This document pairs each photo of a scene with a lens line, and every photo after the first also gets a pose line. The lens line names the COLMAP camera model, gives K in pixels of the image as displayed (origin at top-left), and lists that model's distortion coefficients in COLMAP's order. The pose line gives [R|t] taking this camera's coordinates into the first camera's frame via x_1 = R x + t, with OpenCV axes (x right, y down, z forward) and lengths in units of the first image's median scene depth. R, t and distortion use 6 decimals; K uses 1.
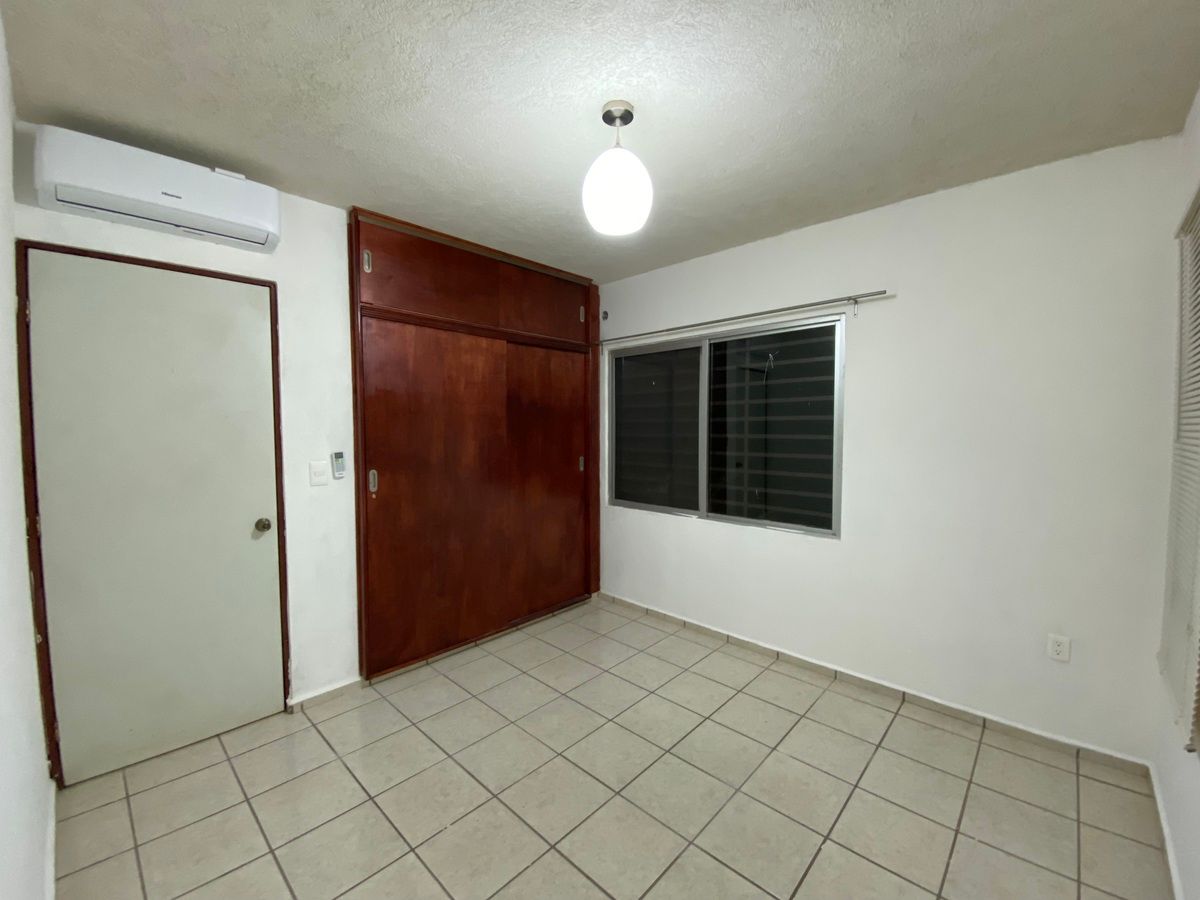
lens RADIAL K [[490.0, 0, 597.7], [0, 490.0, 450.9], [0, 0, 1]] dist [0.024417, -0.020705]
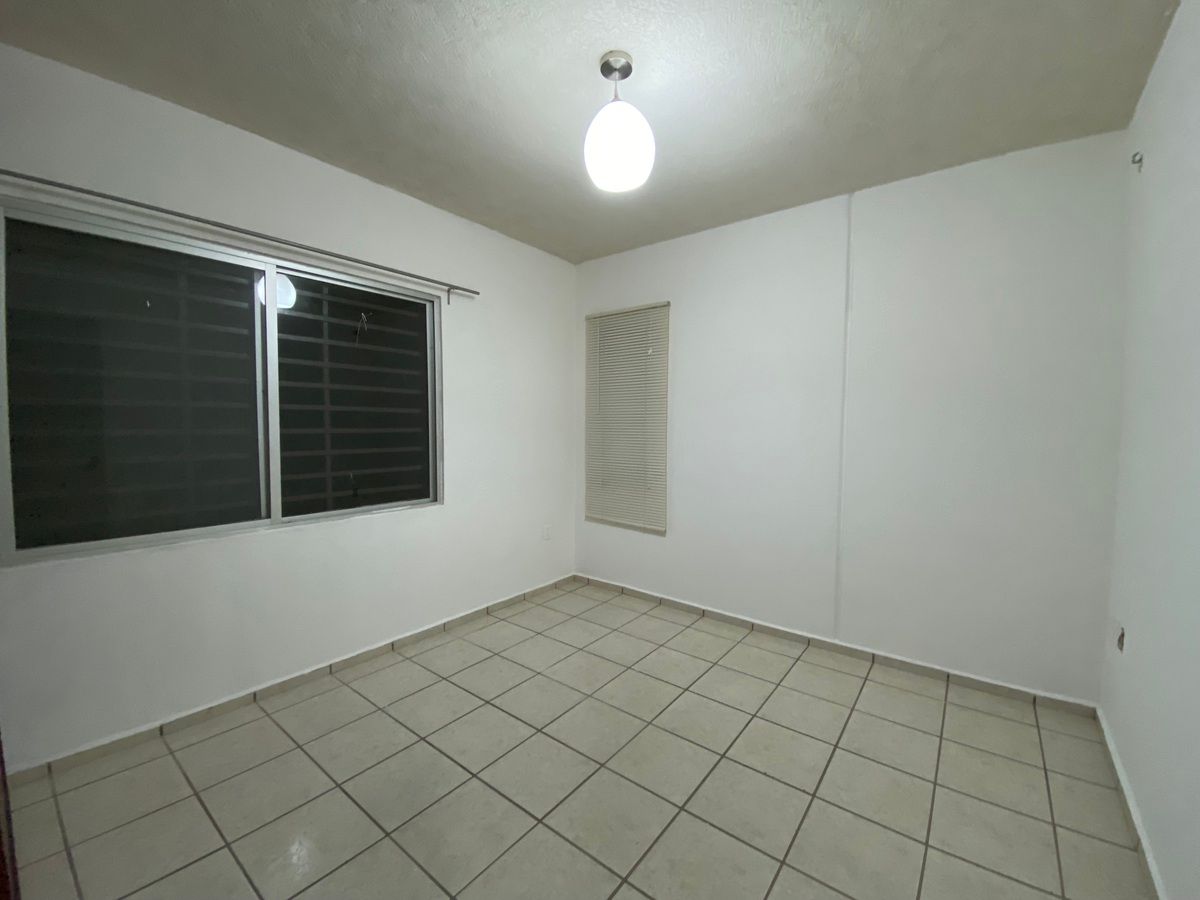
lens RADIAL K [[490.0, 0, 597.7], [0, 490.0, 450.9], [0, 0, 1]] dist [0.024417, -0.020705]
pose [[-0.099182, -0.051782, 0.993721, -0.666796], [0.041887, 0.997543, 0.056162, 0.015440], [-0.994187, 0.047194, -0.096769, 0.802913]]
